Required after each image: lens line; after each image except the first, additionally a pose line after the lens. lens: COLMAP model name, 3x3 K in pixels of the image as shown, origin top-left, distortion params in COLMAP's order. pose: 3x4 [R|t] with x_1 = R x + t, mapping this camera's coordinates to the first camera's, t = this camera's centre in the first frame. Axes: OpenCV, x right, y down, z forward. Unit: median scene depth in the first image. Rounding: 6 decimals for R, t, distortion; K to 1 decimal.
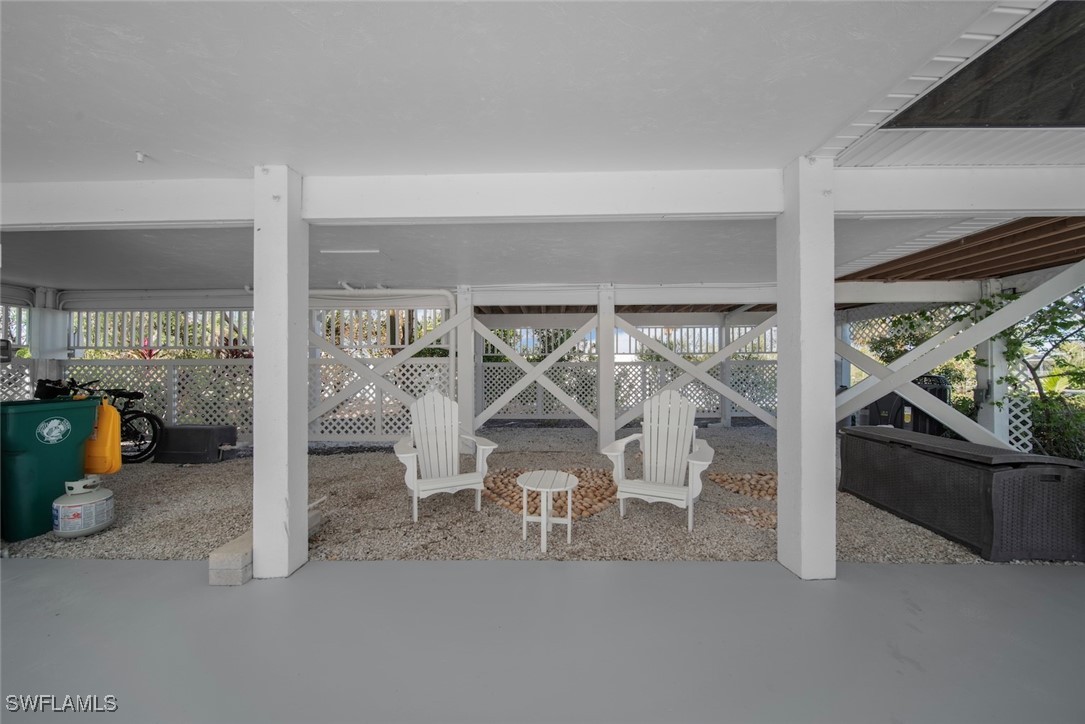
lens RADIAL K [[379.9, 0, 536.9], [0, 379.9, 368.9], [0, 0, 1]] dist [-0.001610, -0.000308]
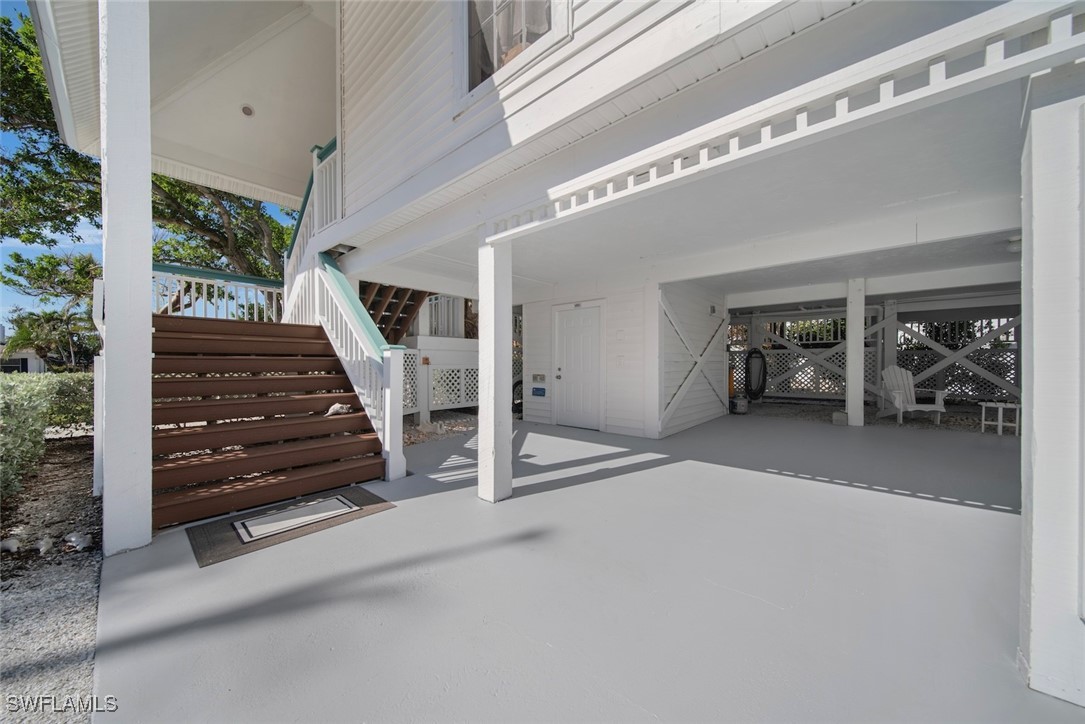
lens RADIAL K [[379.9, 0, 536.9], [0, 379.9, 368.9], [0, 0, 1]] dist [-0.001610, -0.000308]
pose [[0.759589, 0.008521, -0.650347, -0.538158], [0.001345, 0.999891, 0.014671, 0.067911], [0.650402, -0.012018, 0.759495, -2.138124]]
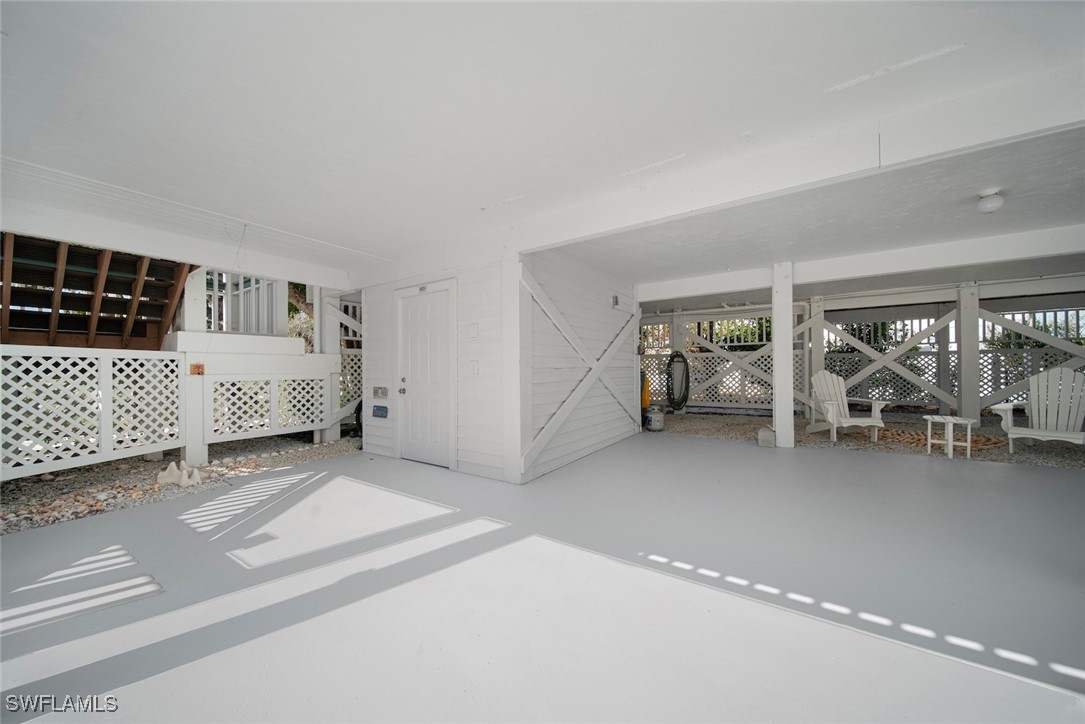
lens RADIAL K [[379.9, 0, 536.9], [0, 379.9, 368.9], [0, 0, 1]] dist [-0.001610, -0.000308]
pose [[0.838012, -0.006355, -0.545615, -0.564137], [0.008450, 0.999963, 0.001332, 0.059727], [0.545586, -0.005726, 0.838035, -1.340989]]
